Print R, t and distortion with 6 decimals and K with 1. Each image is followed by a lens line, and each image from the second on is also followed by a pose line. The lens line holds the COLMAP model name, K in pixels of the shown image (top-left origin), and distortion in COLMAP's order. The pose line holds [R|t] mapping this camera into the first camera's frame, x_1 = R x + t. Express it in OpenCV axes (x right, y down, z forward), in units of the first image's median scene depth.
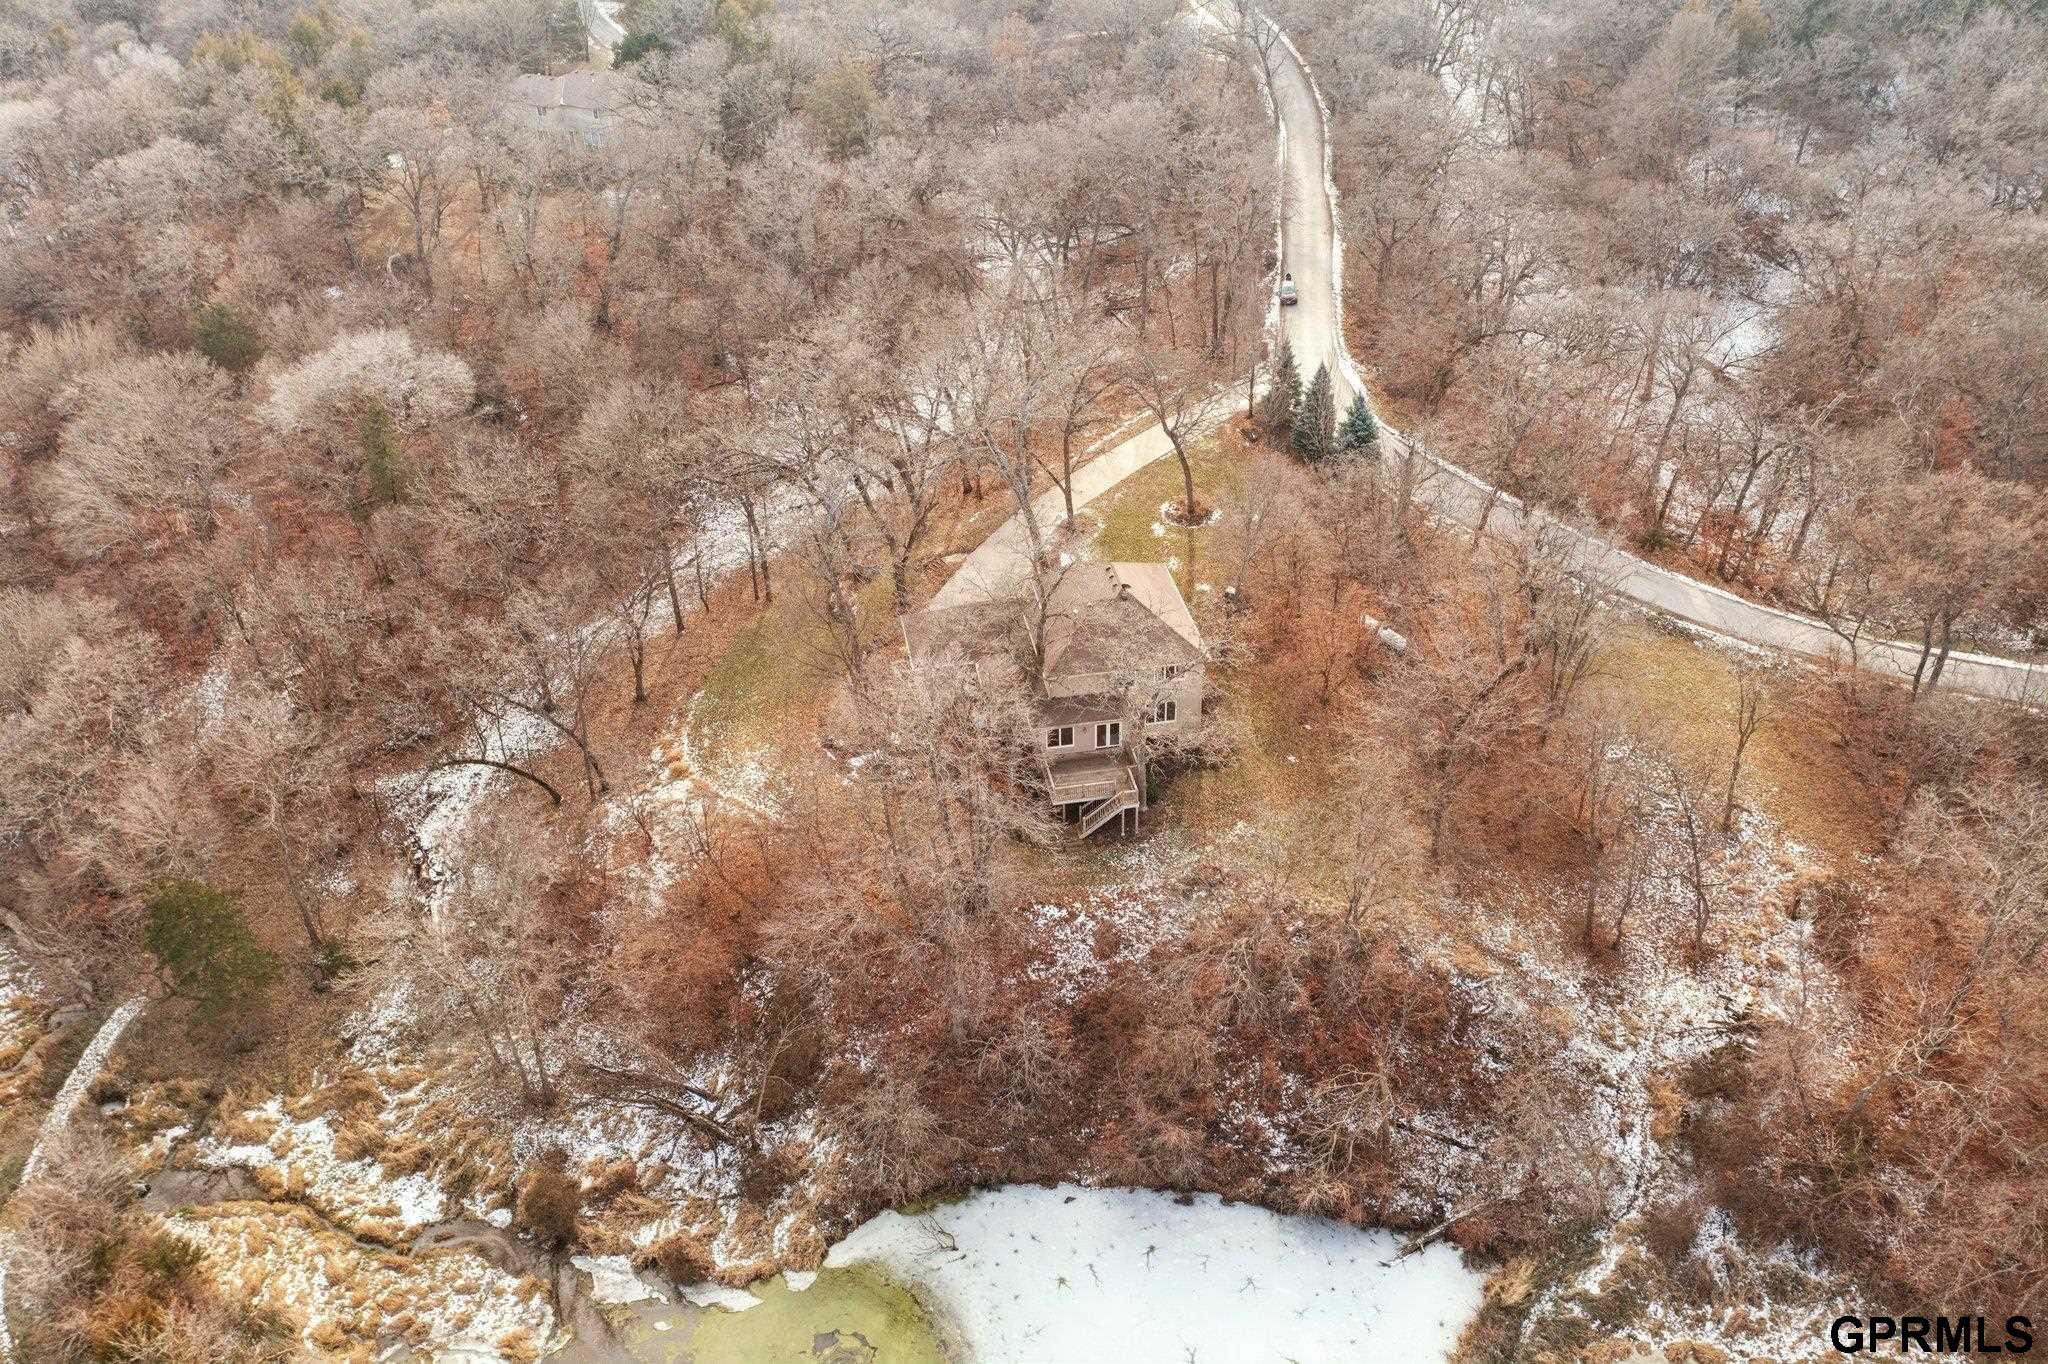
lens RADIAL K [[1638.6, 0, 1024.0], [0, 1638.6, 682.0], [0, 0, 1]] dist [0.003926, 0.004198]
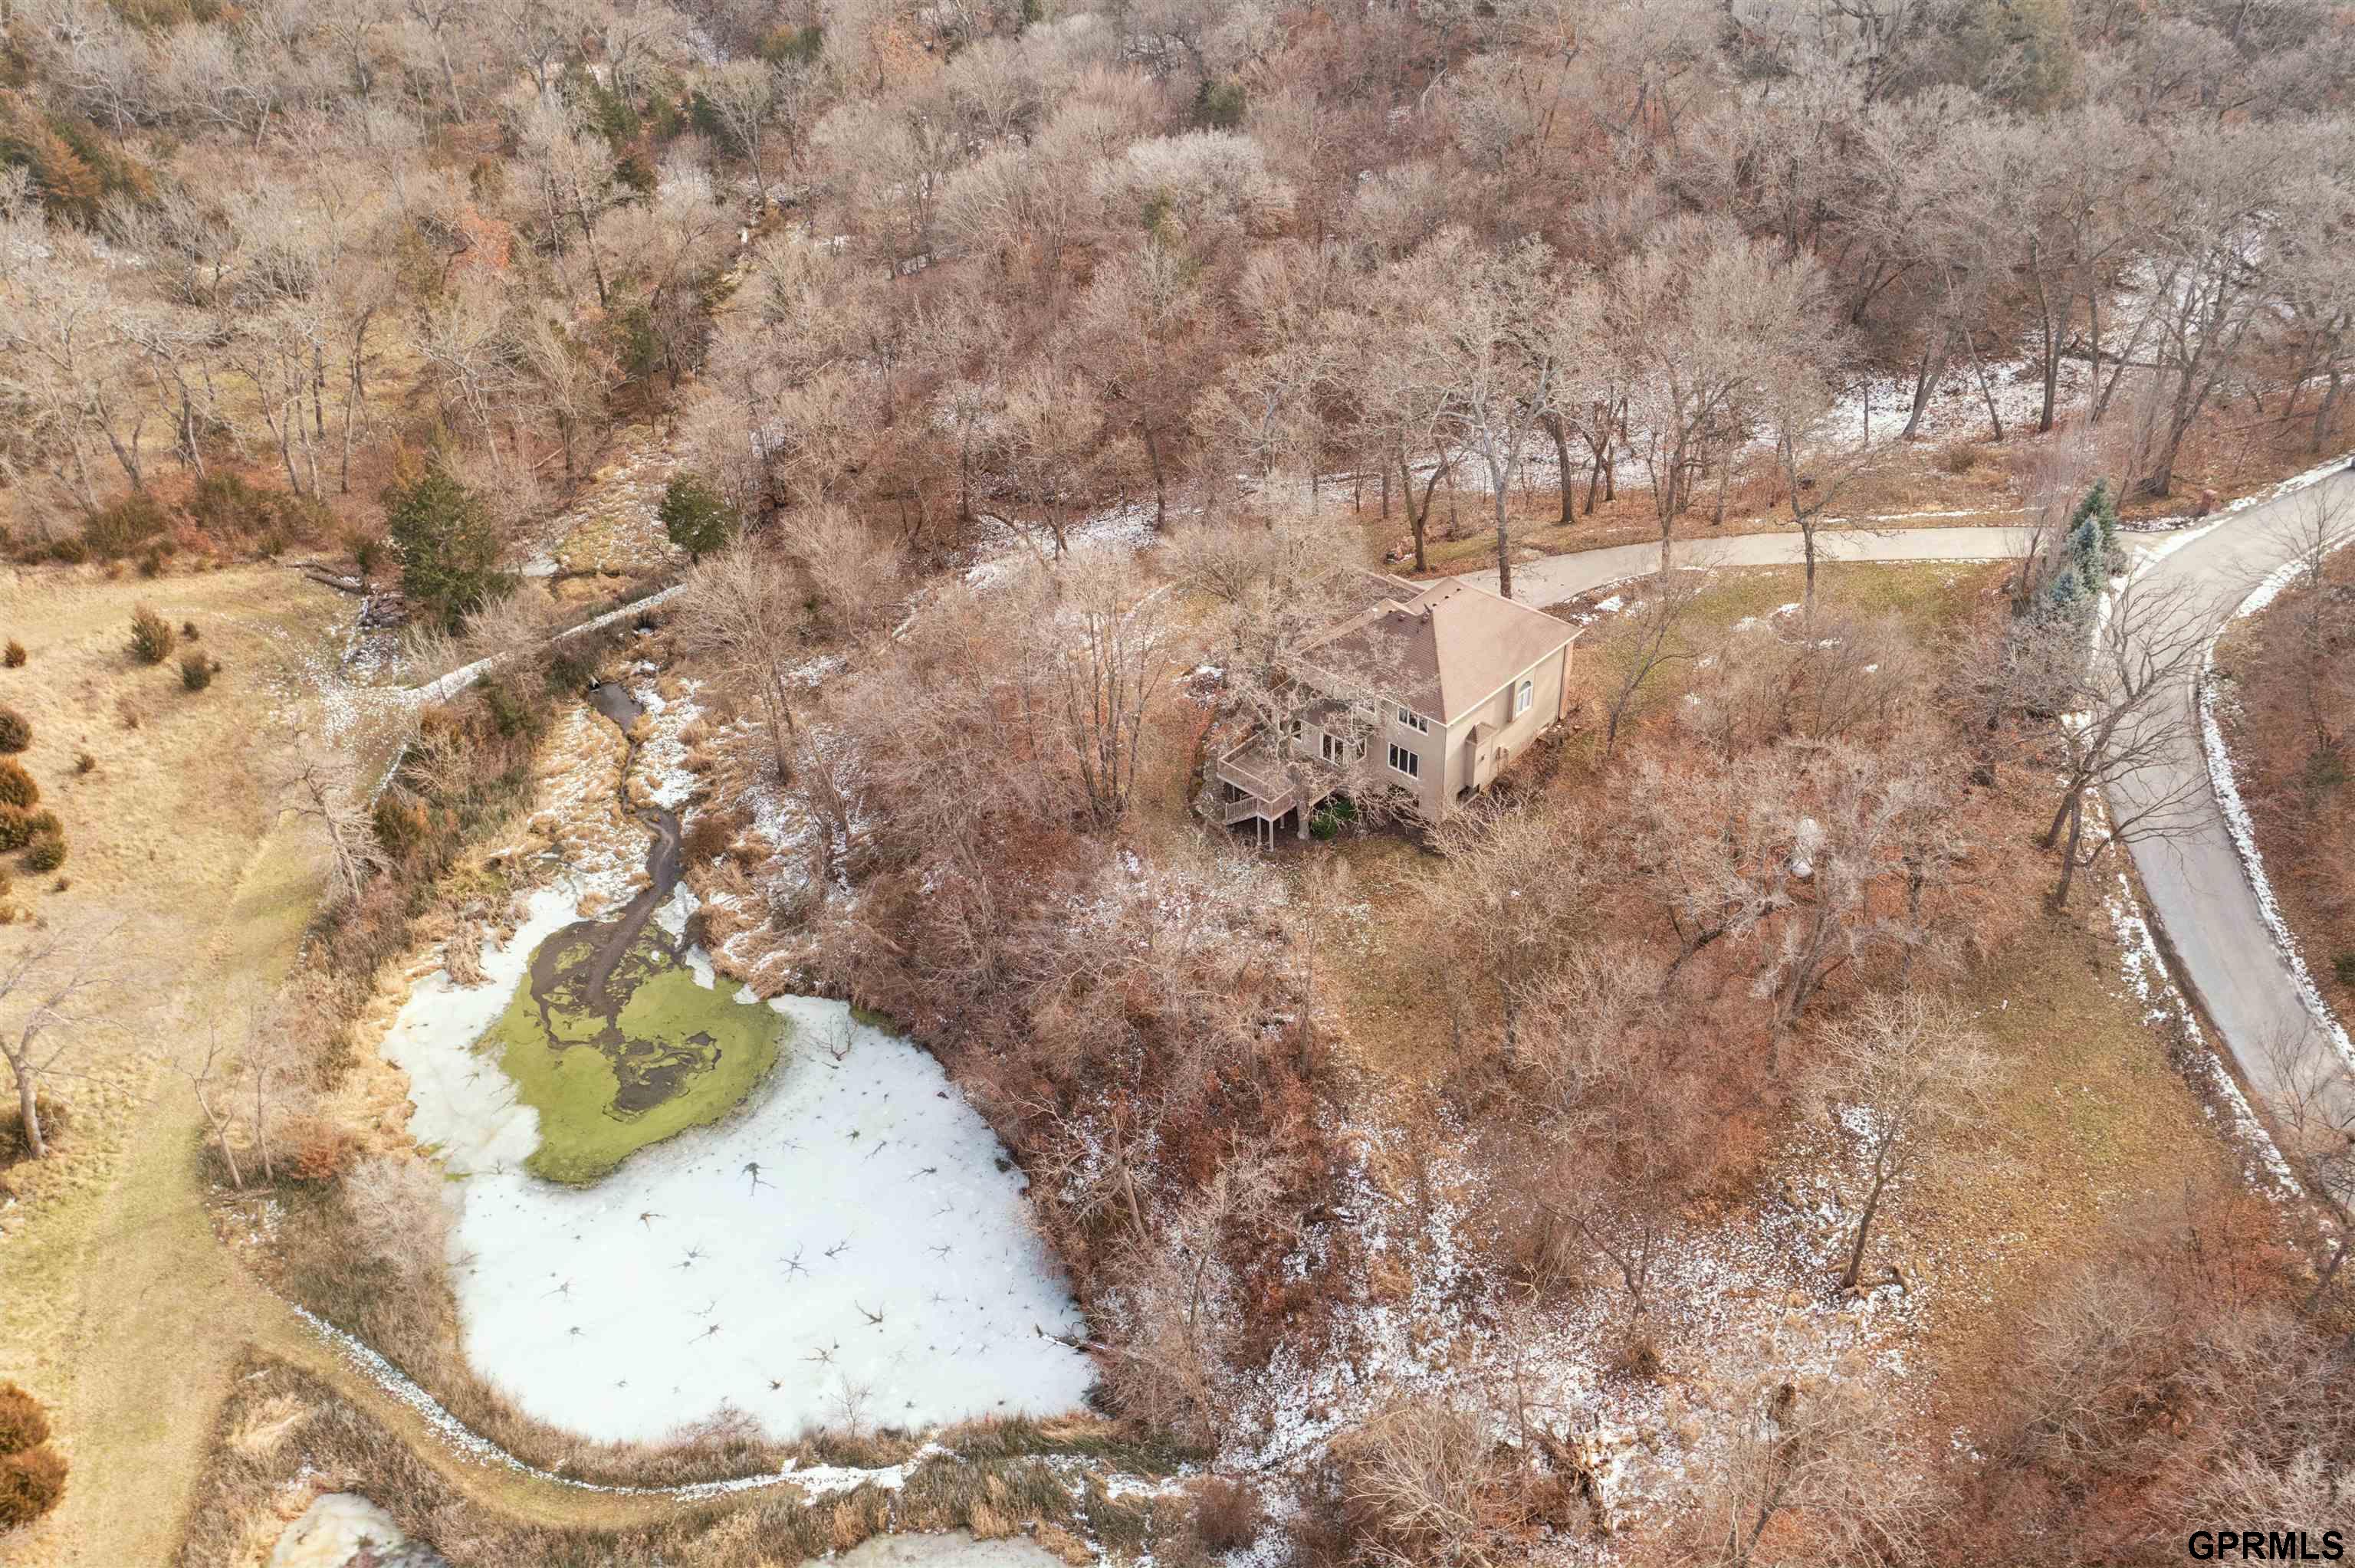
lens RADIAL K [[1883.9, 0, 1177.5], [0, 1883.9, 784.0], [0, 0, 1]] dist [0.003926, 0.004198]
pose [[0.597461, 0.471344, -0.648749, 0.746411], [-0.418729, 0.873338, 0.248892, -0.188941], [0.683890, 0.122947, 0.719151, 0.244413]]
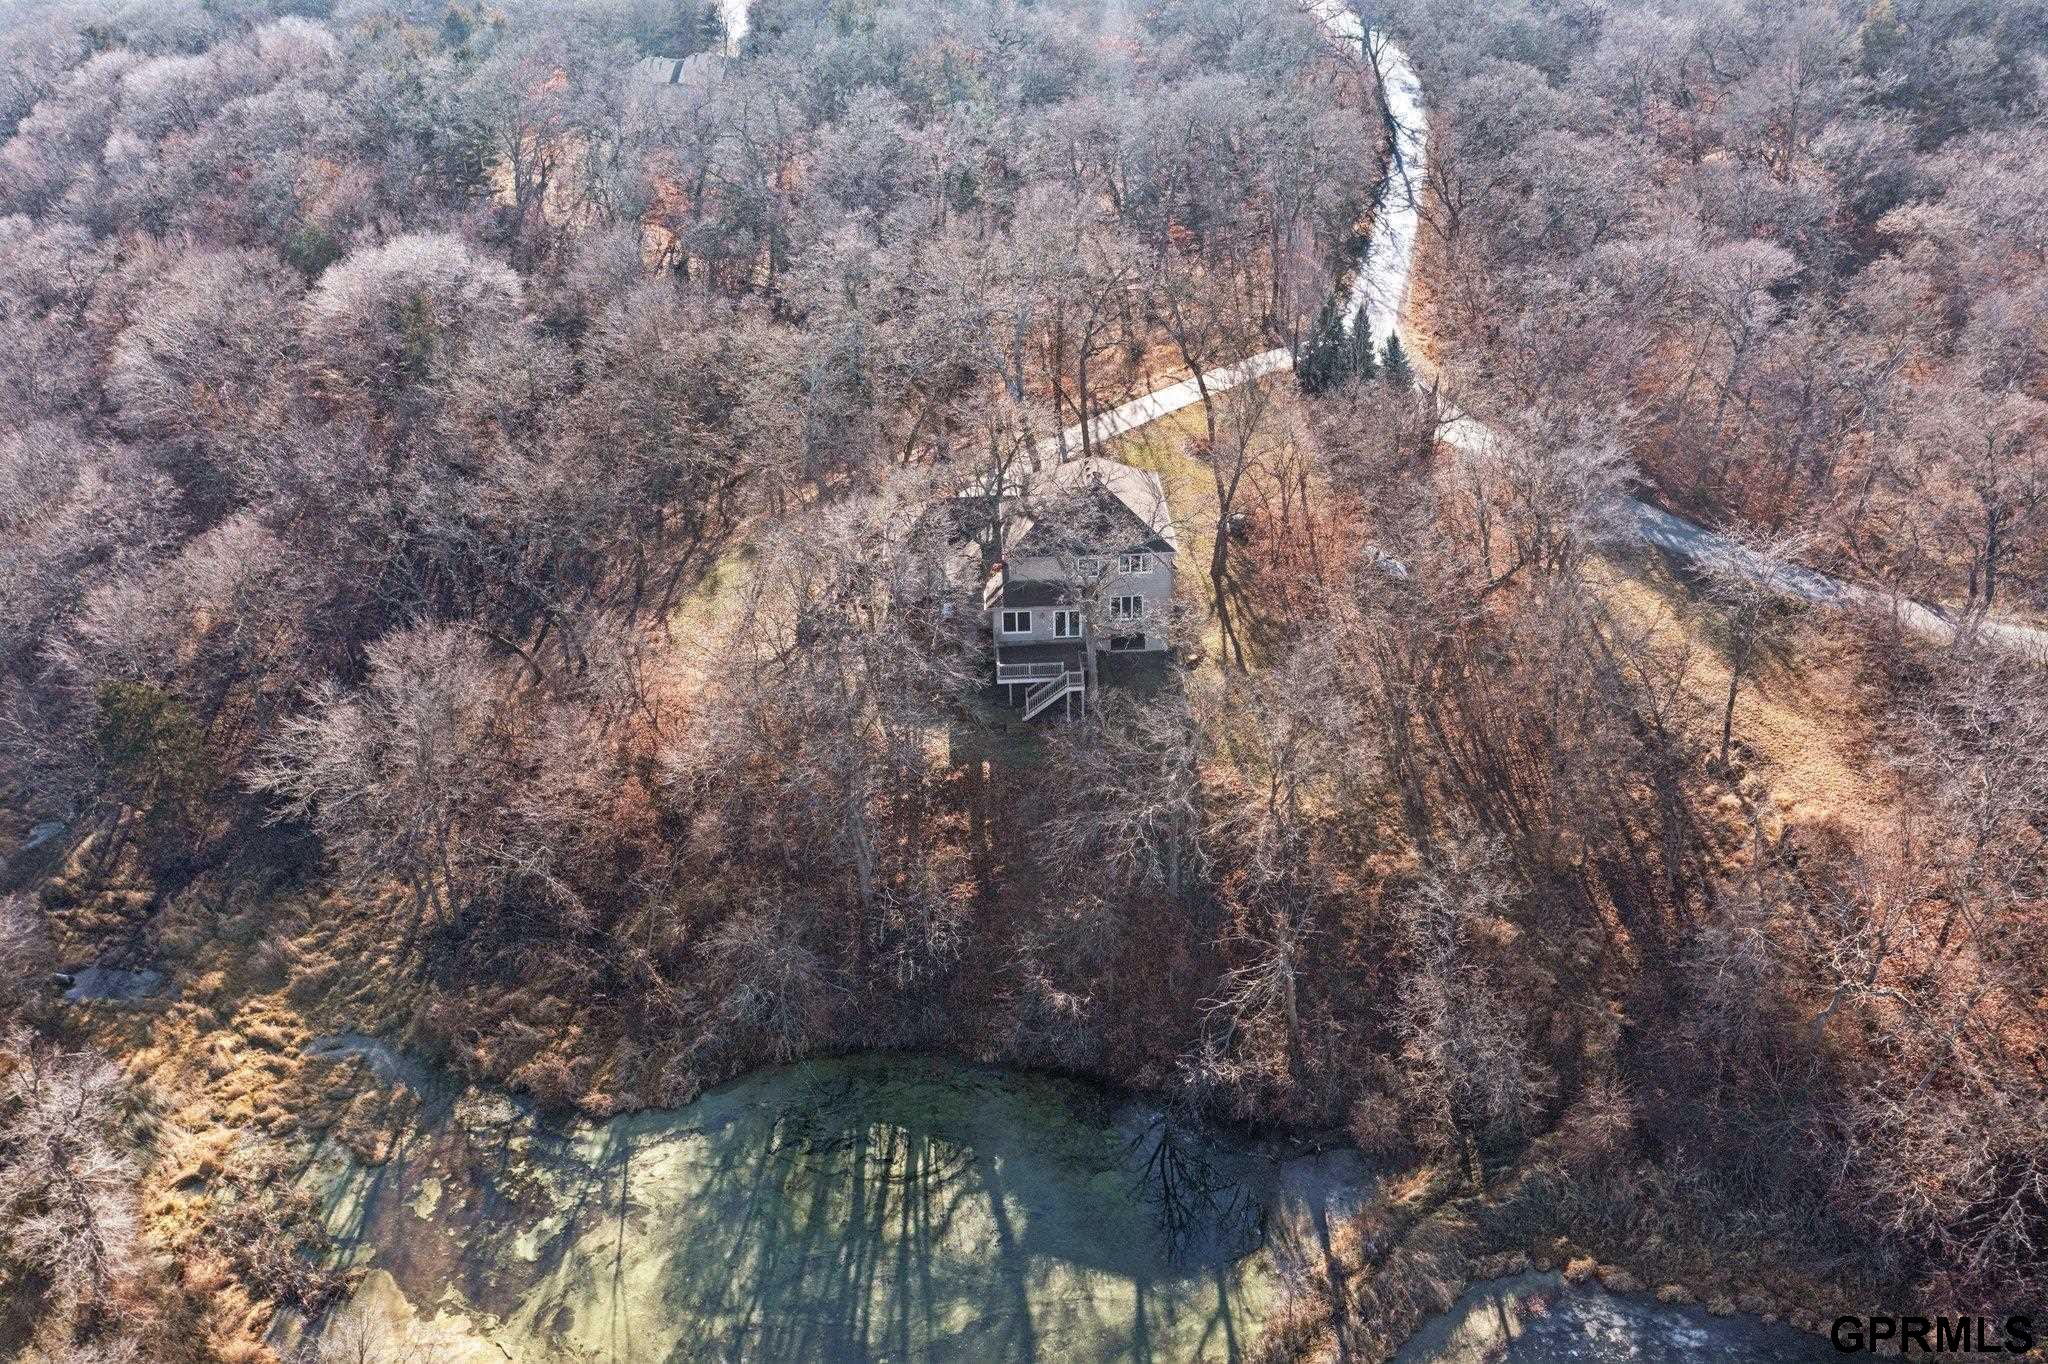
lens RADIAL K [[1638.6, 0, 1024.0], [0, 1638.6, 682.0], [0, 0, 1]] dist [0.003926, 0.004198]
pose [[0.991587, 0.064421, -0.112274, 0.154328], [-0.071073, 0.995882, -0.056283, 0.138398], [0.108185, 0.063790, 0.992082, 0.041043]]
